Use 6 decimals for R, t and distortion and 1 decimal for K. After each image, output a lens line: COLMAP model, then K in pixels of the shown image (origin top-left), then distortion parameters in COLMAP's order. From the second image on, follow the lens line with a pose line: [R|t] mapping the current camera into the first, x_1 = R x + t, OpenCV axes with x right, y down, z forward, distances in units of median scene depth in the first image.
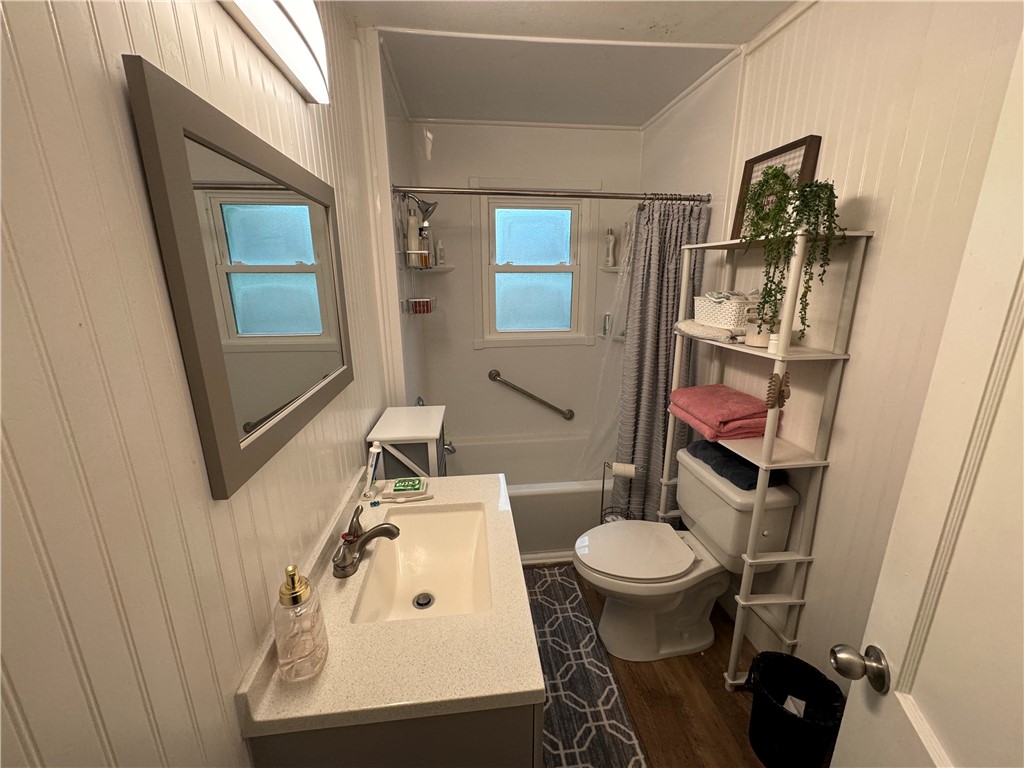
lens RADIAL K [[408.4, 0, 512.1], [0, 408.4, 384.7], [0, 0, 1]] dist [-0.000886, 0.000588]
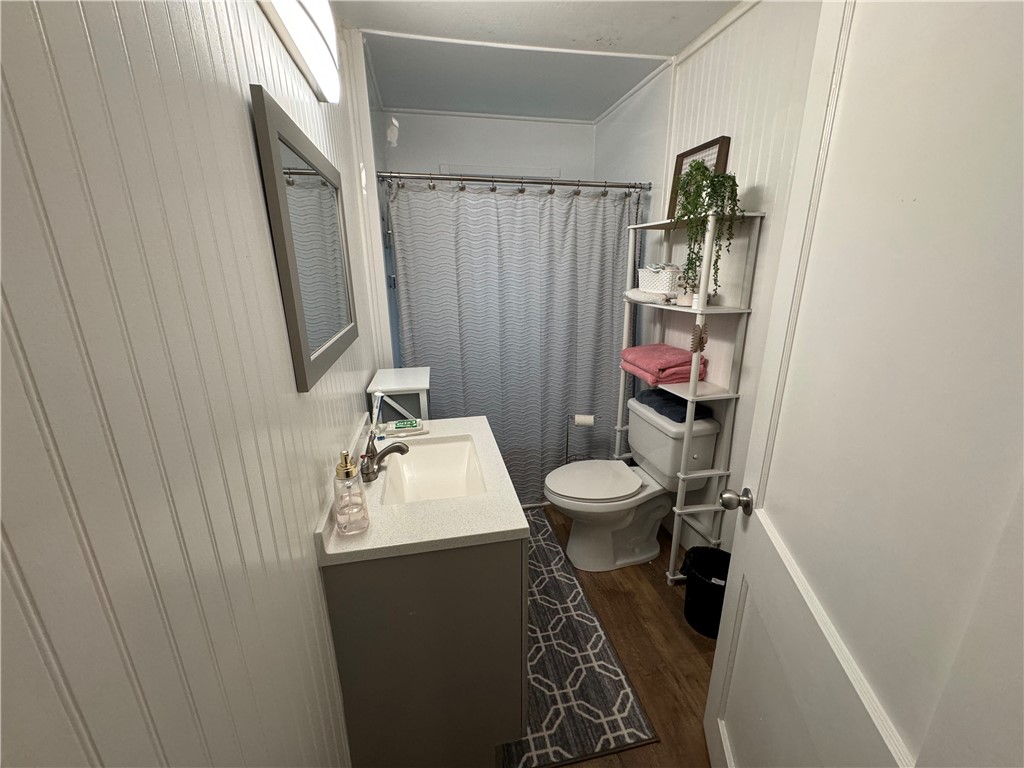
lens RADIAL K [[408.4, 0, 512.2], [0, 408.4, 382.8], [0, 0, 1]] dist [-0.000886, 0.000588]
pose [[0.995818, -0.029085, 0.086608, -0.042289], [0.027108, 0.999346, 0.023916, 0.094763], [-0.087247, -0.021469, 0.995955, -0.199691]]
